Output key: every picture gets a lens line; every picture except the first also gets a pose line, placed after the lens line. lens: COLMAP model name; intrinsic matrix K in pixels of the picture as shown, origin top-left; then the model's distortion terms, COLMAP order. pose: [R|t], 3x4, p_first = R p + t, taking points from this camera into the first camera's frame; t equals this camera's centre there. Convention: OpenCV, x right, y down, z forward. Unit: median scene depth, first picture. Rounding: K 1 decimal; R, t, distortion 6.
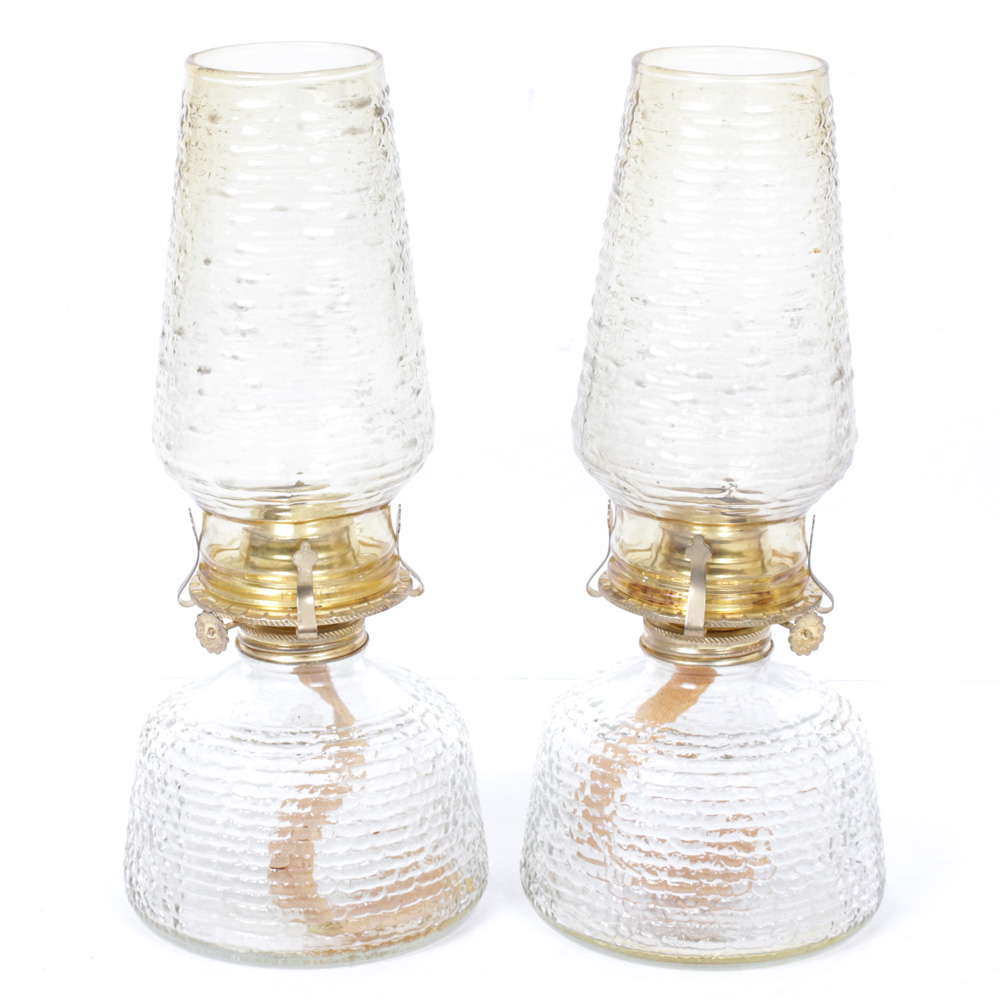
lens RADIAL K [[3115.3, 0, 500.0], [0, 3115.3, 500.0], [0, 0, 1]] dist [-0.091791, 0.729117]
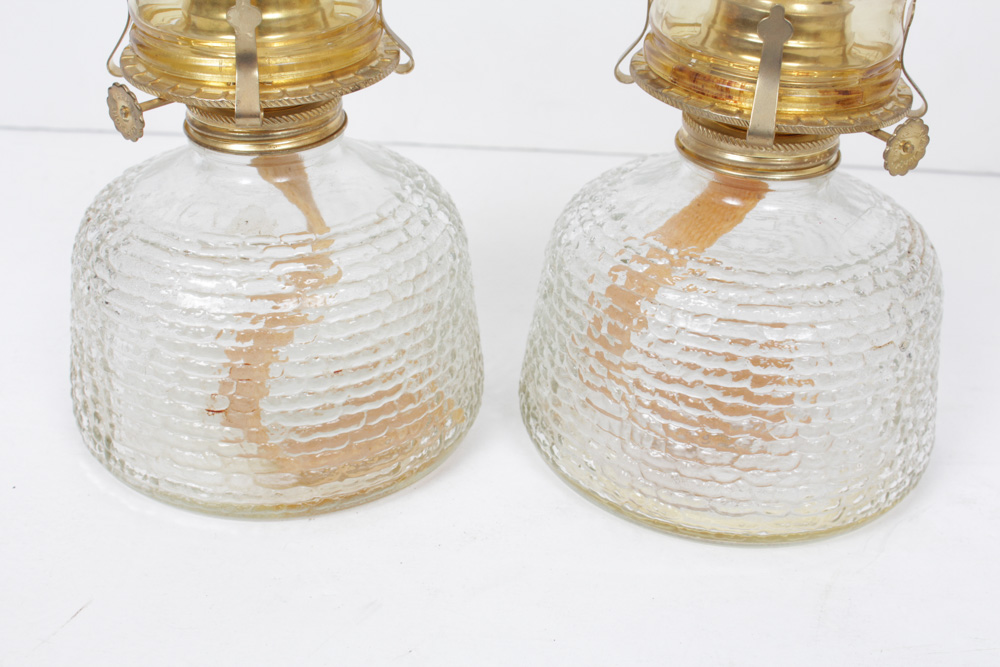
lens RADIAL K [[1252.5, 0, 500.0], [0, 1252.5, 333.5], [0, 0, 1]] dist [-0.023632, -0.287903]
pose [[0.998667, 0.046066, -0.023277, 0.008985], [-0.039166, 0.970104, 0.239509, 0.018201], [0.033614, -0.238278, 0.970615, 0.685877]]
